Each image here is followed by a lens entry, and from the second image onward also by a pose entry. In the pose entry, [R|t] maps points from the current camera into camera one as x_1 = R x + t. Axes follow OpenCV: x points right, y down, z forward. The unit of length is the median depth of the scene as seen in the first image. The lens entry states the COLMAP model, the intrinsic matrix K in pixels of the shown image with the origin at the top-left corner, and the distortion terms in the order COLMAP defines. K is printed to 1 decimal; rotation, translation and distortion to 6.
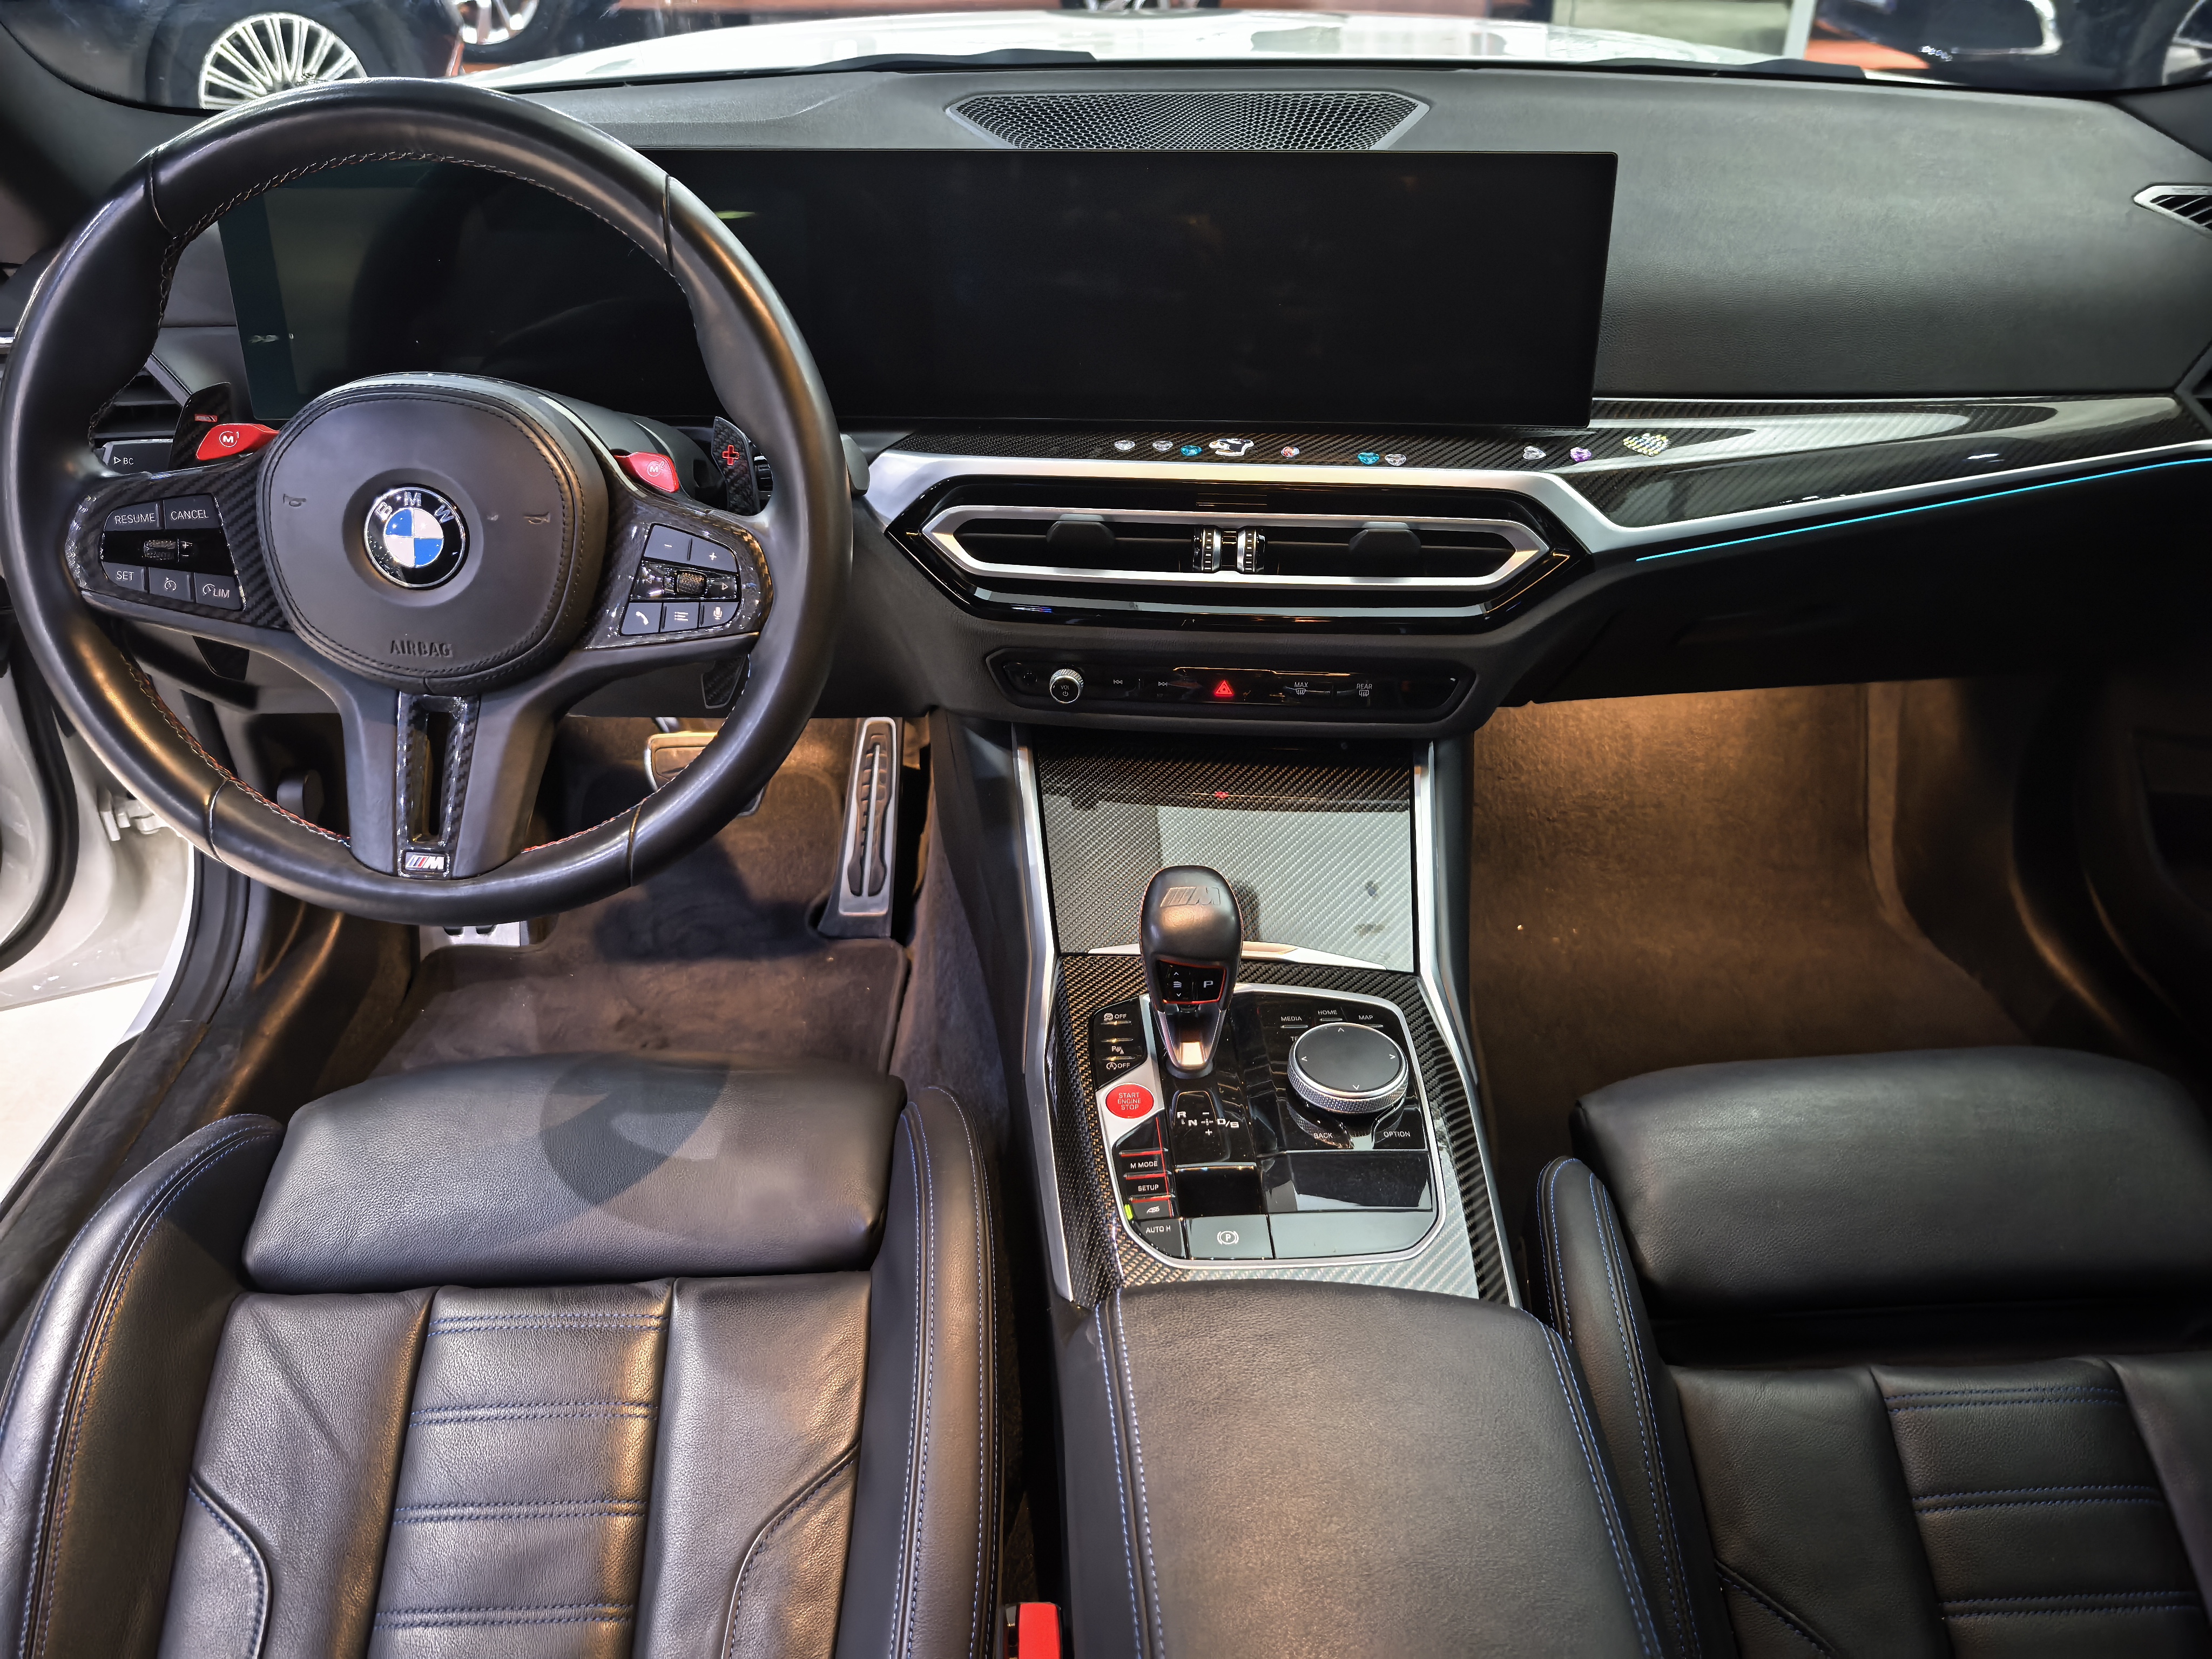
lens RADIAL K [[1614.4, 0, 1102.3], [0, 1614.4, 794.1], [0, 0, 1]] dist [0.010022, -0.027415]
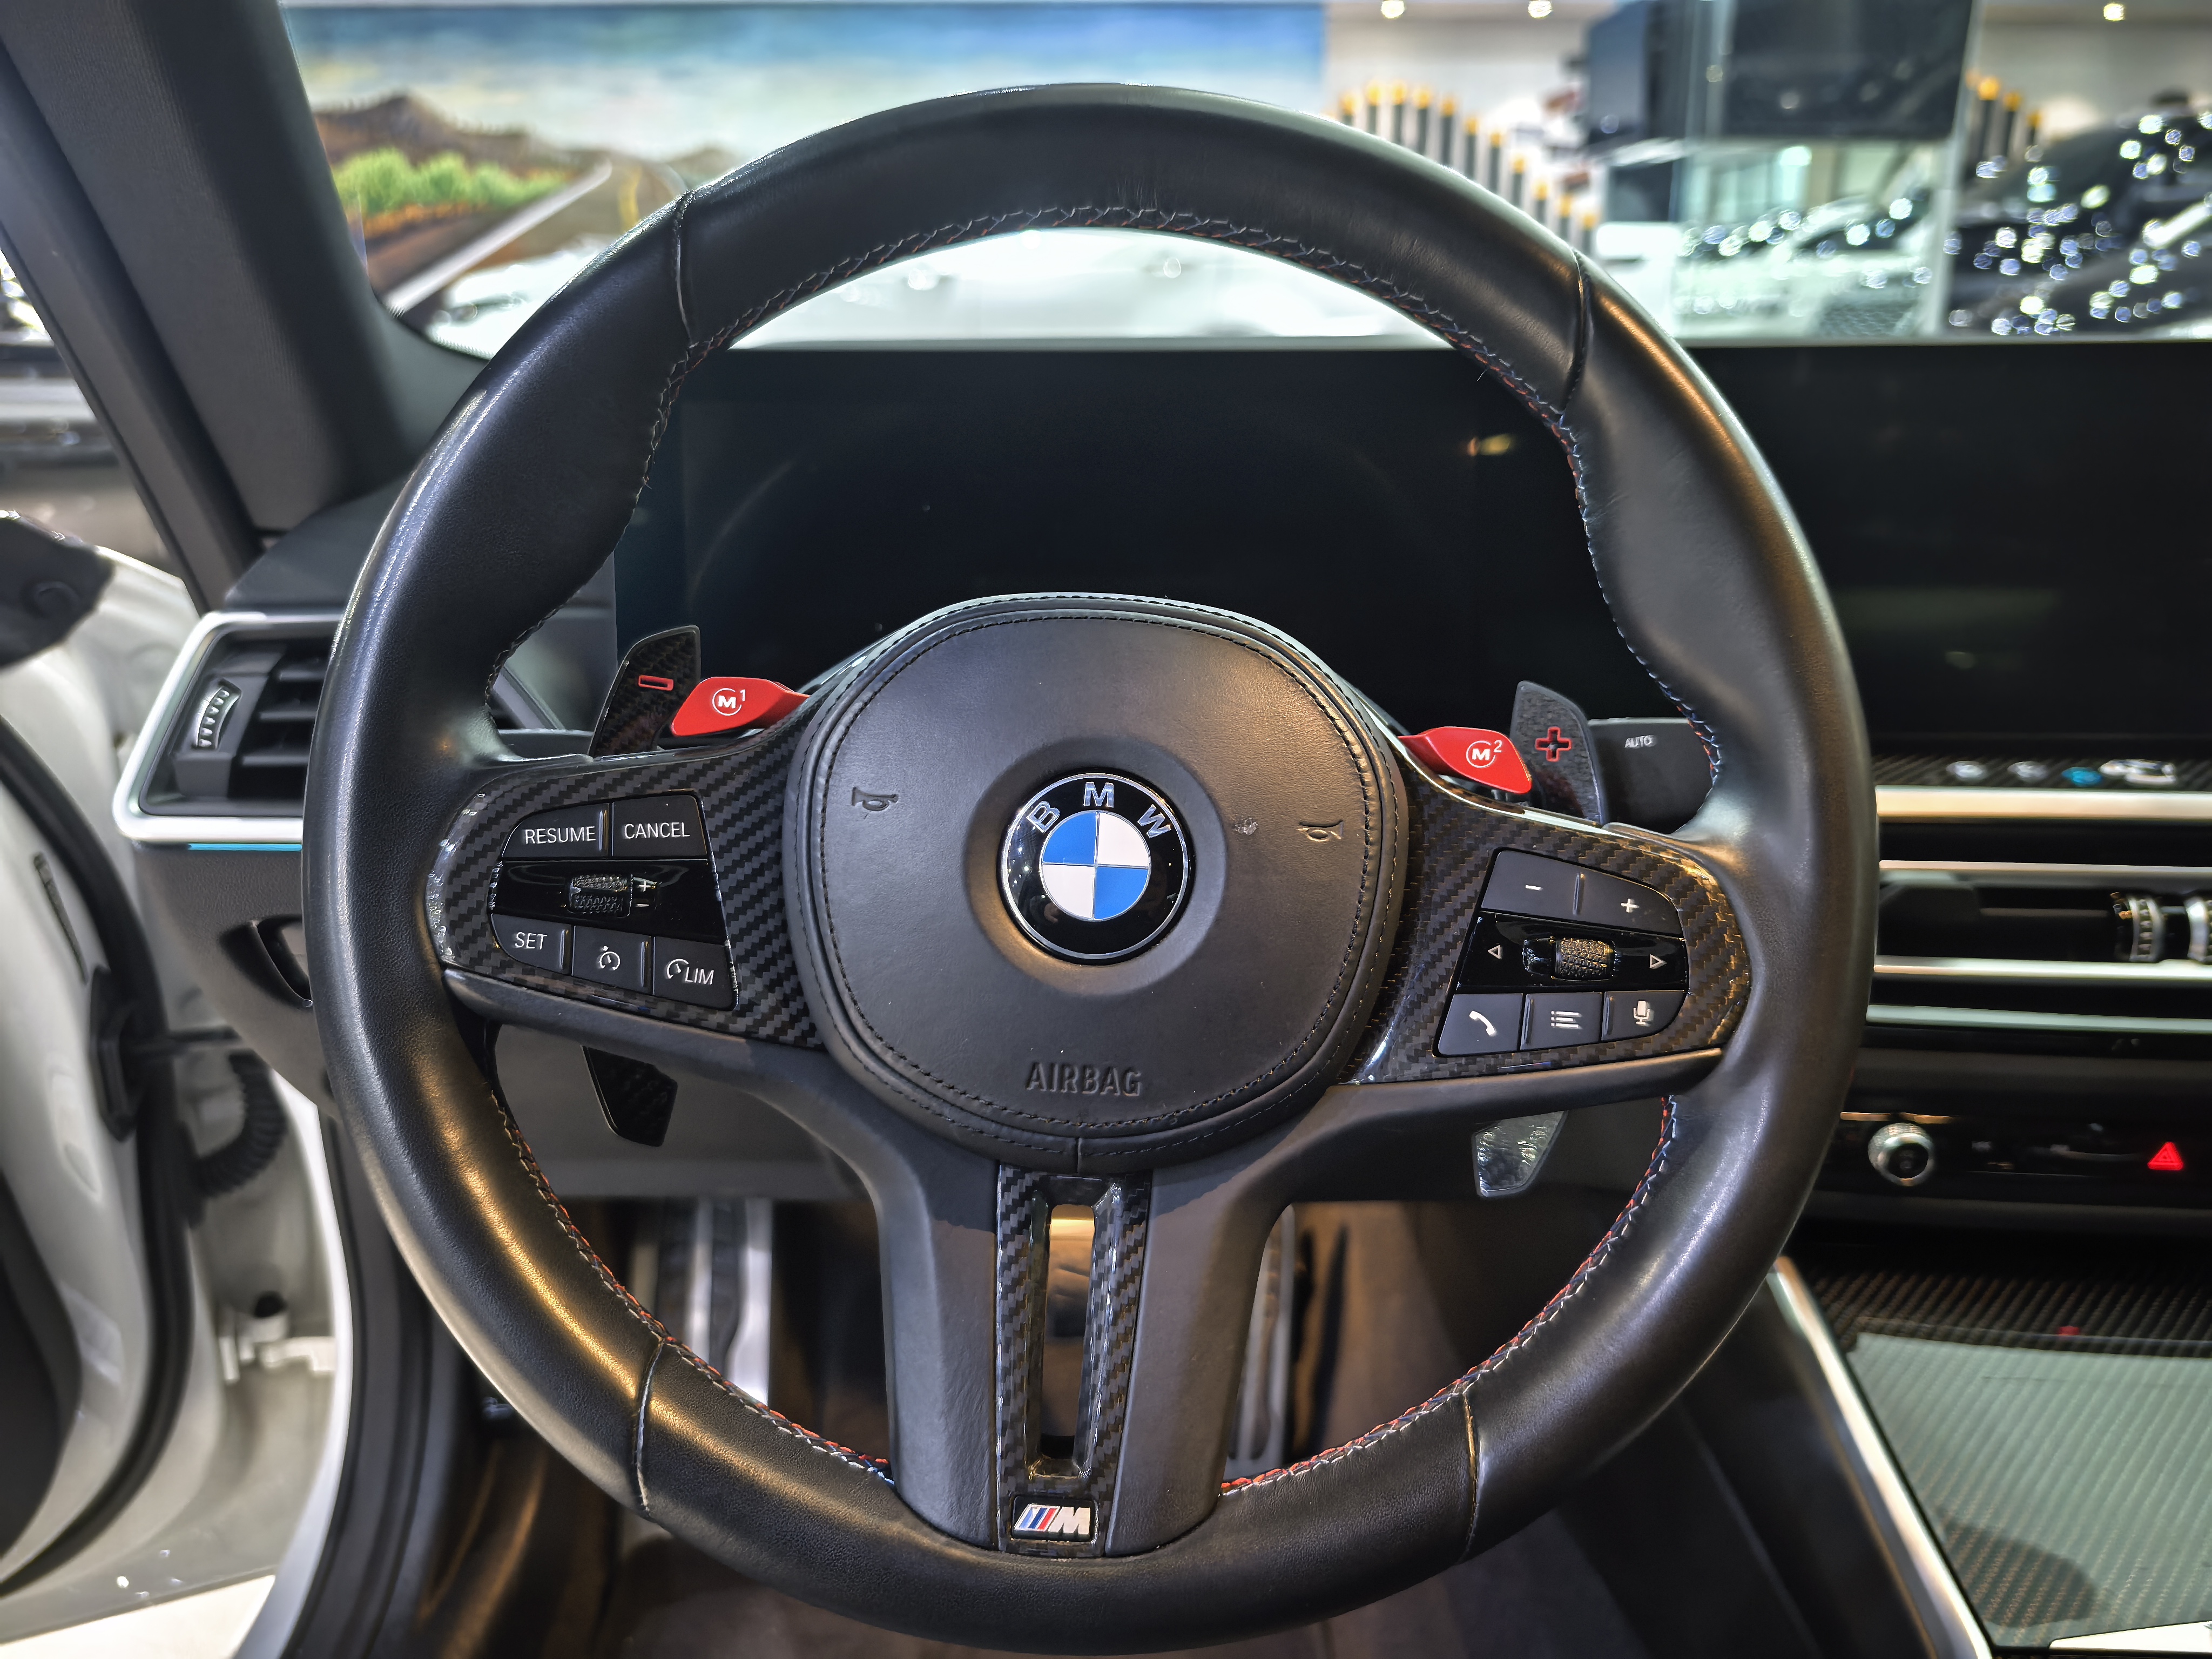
lens RADIAL K [[1614.4, 0, 1102.3], [0, 1614.4, 794.1], [0, 0, 1]] dist [0.010022, -0.027415]
pose [[0.999976, -0.002488, -0.006464, -0.332685], [0.000581, 0.960104, -0.279642, -0.026992], [0.006902, 0.279631, 0.960083, 0.386089]]
